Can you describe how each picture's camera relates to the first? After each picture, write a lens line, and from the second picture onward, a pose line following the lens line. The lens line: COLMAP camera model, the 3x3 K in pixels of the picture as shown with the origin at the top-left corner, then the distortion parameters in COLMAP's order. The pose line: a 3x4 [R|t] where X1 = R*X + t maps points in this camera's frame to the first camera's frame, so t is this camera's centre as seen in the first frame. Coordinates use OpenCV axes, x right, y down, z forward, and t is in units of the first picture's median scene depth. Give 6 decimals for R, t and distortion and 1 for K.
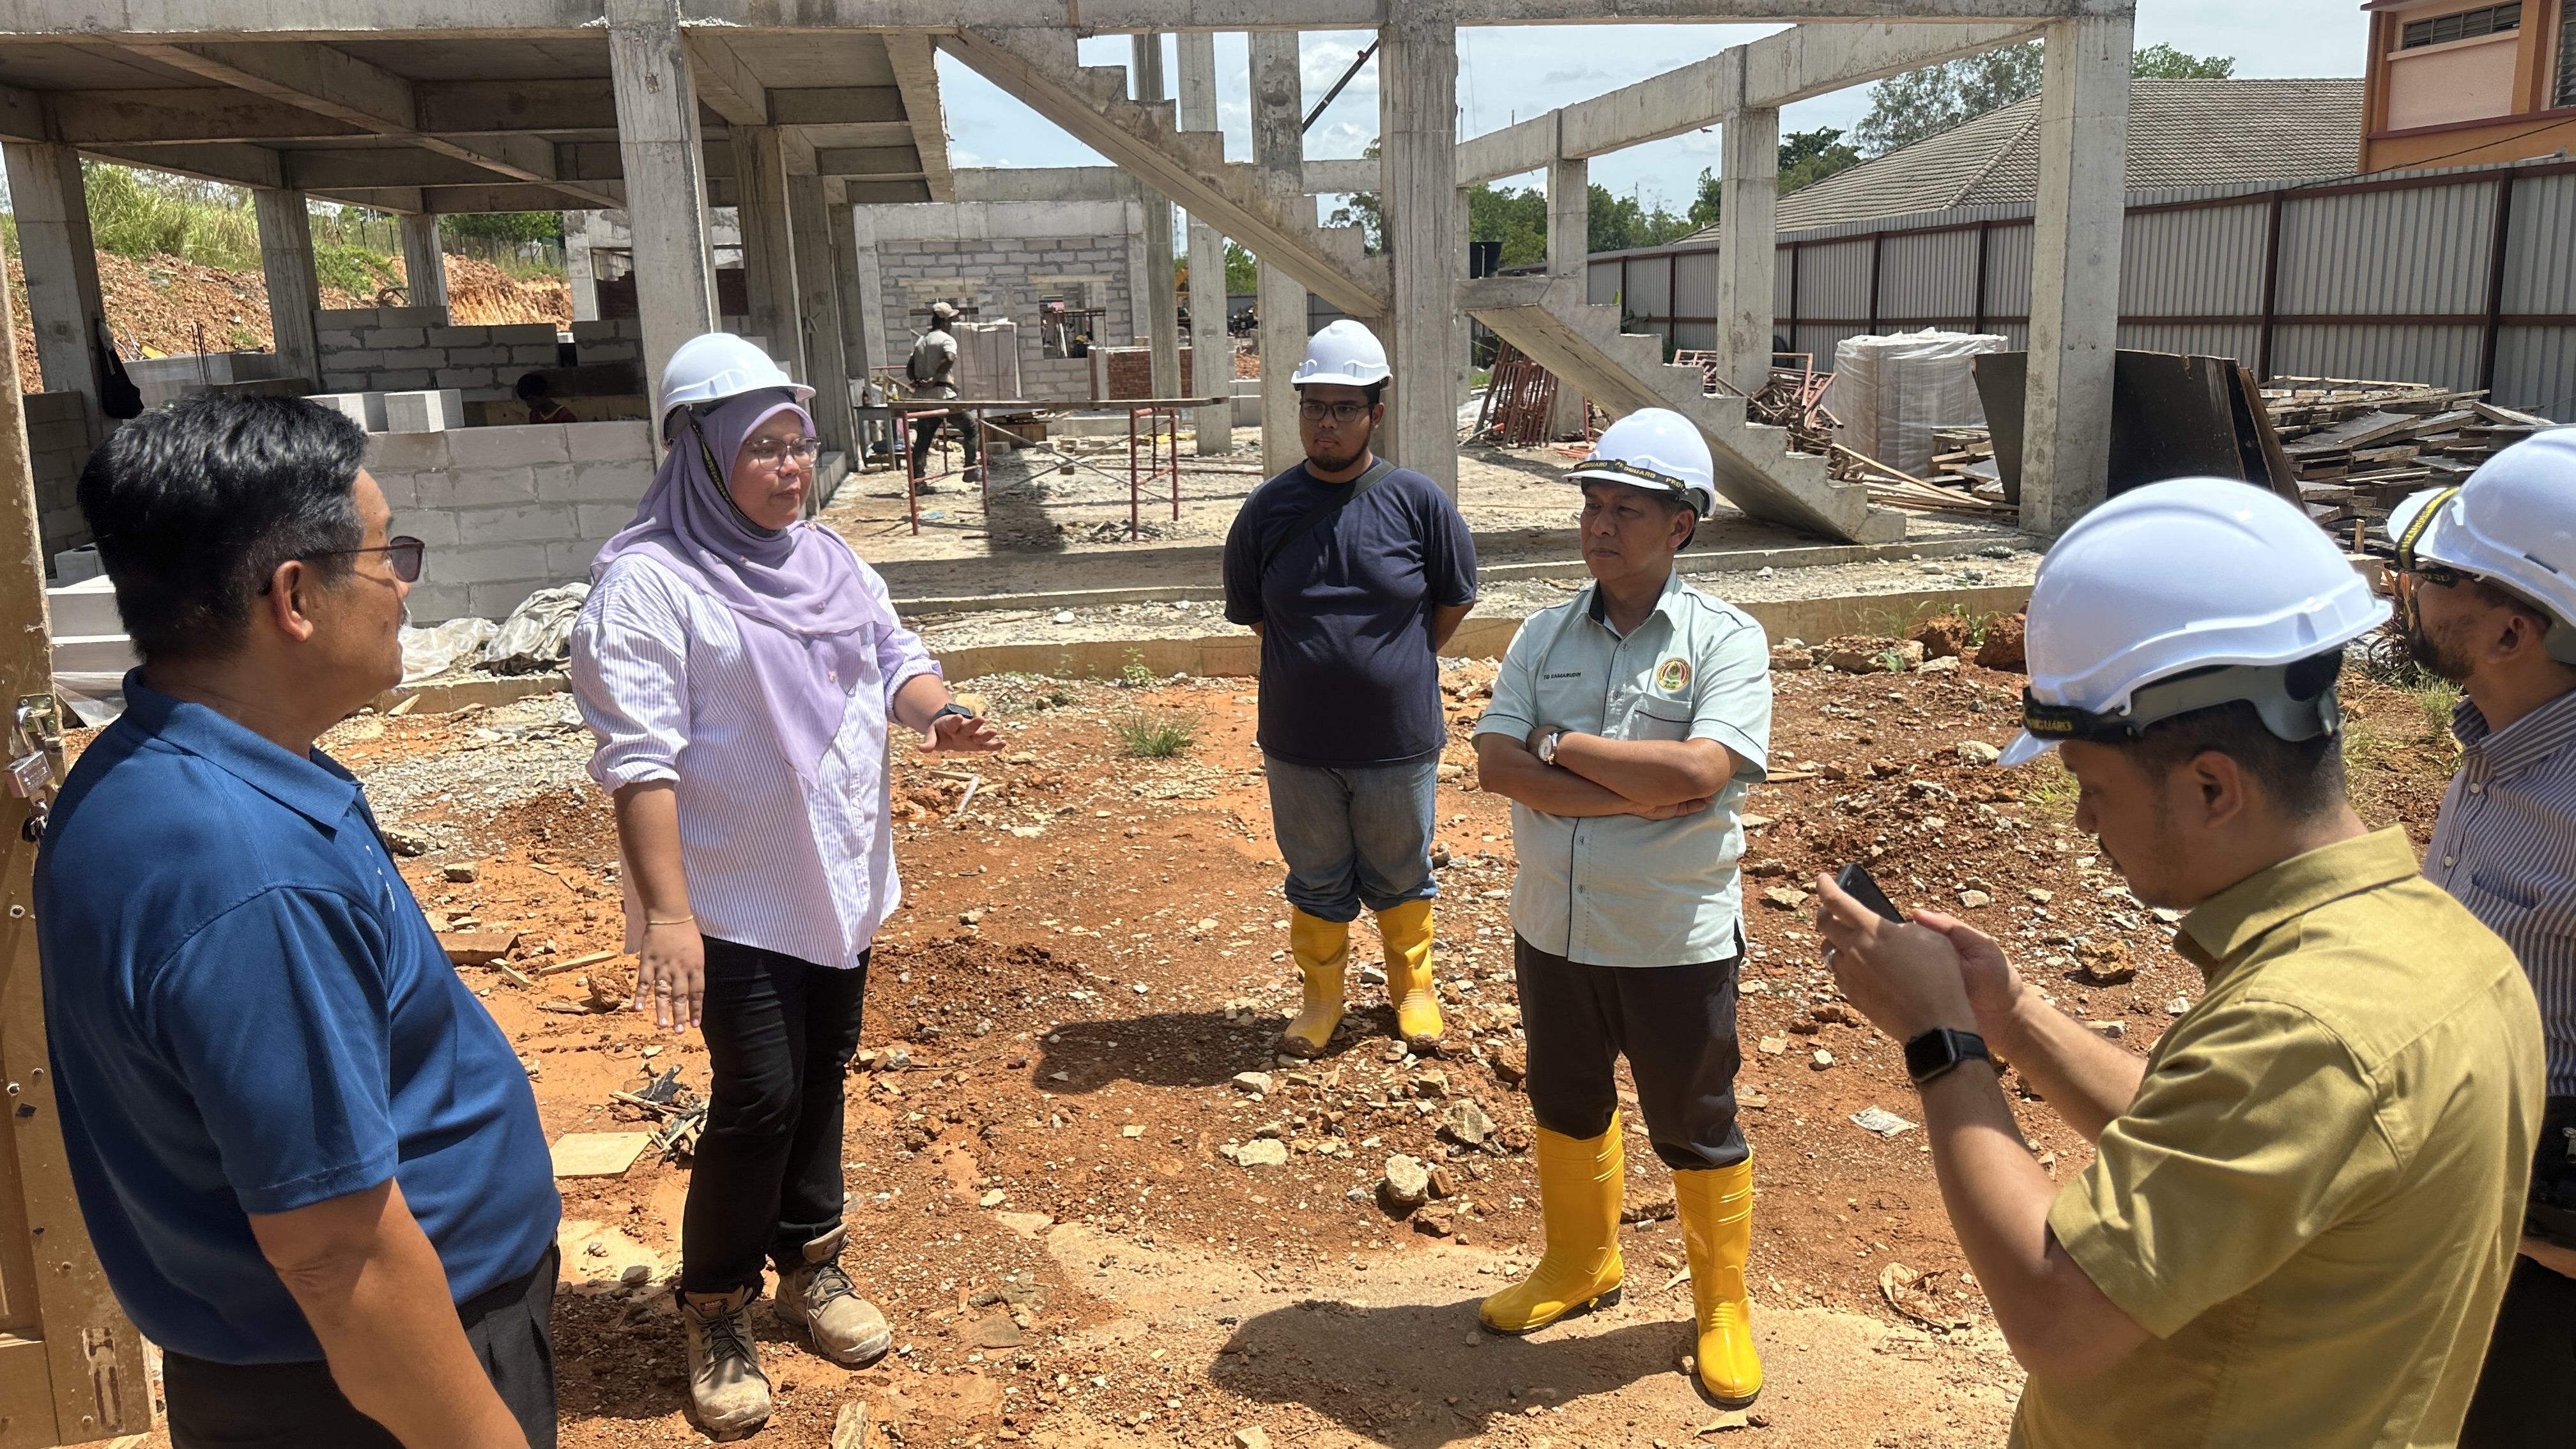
lens RADIAL K [[1802.4, 0, 1276.0], [0, 1802.4, 758.2], [0, 0, 1]] dist [0.082745, -0.114464]
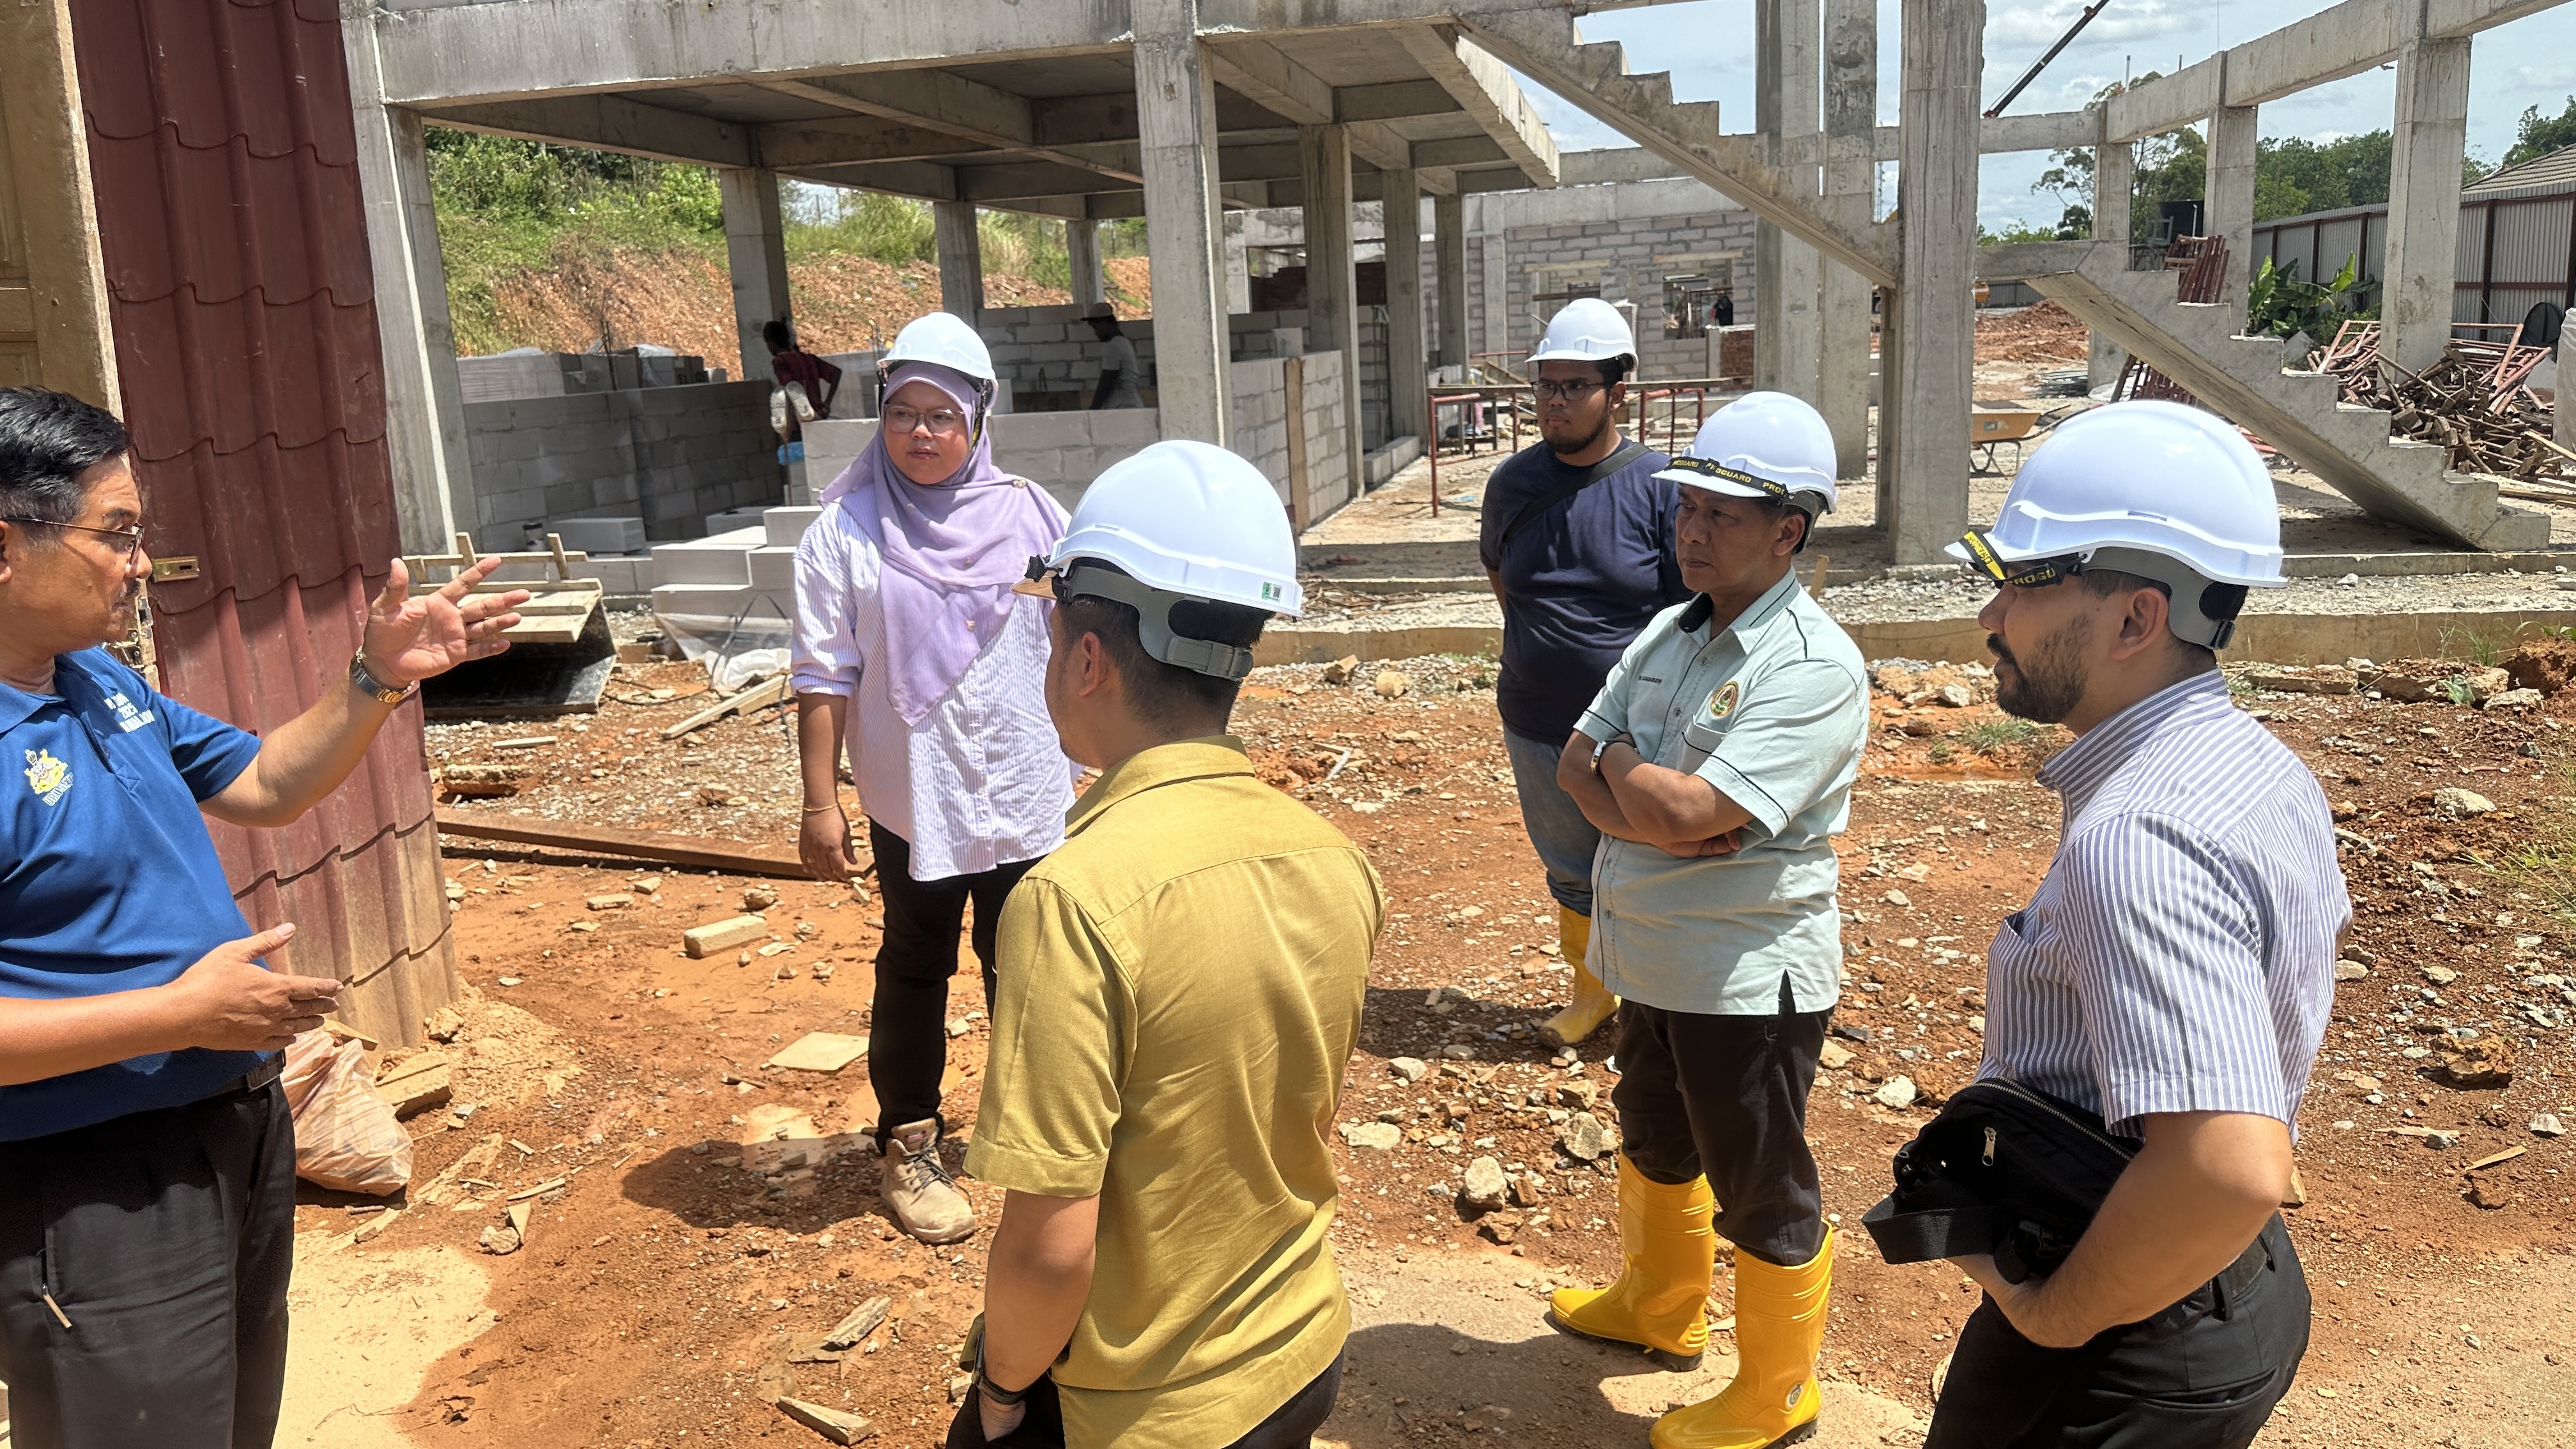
lens RADIAL K [[1802.4, 0, 1276.0], [0, 1802.4, 758.2], [0, 0, 1]] dist [0.082745, -0.114464]
pose [[0.935323, 0.069201, -0.346961, 0.115372], [-0.066246, 0.997595, 0.020388, -0.003052], [0.347538, 0.003915, 0.937658, 0.017687]]
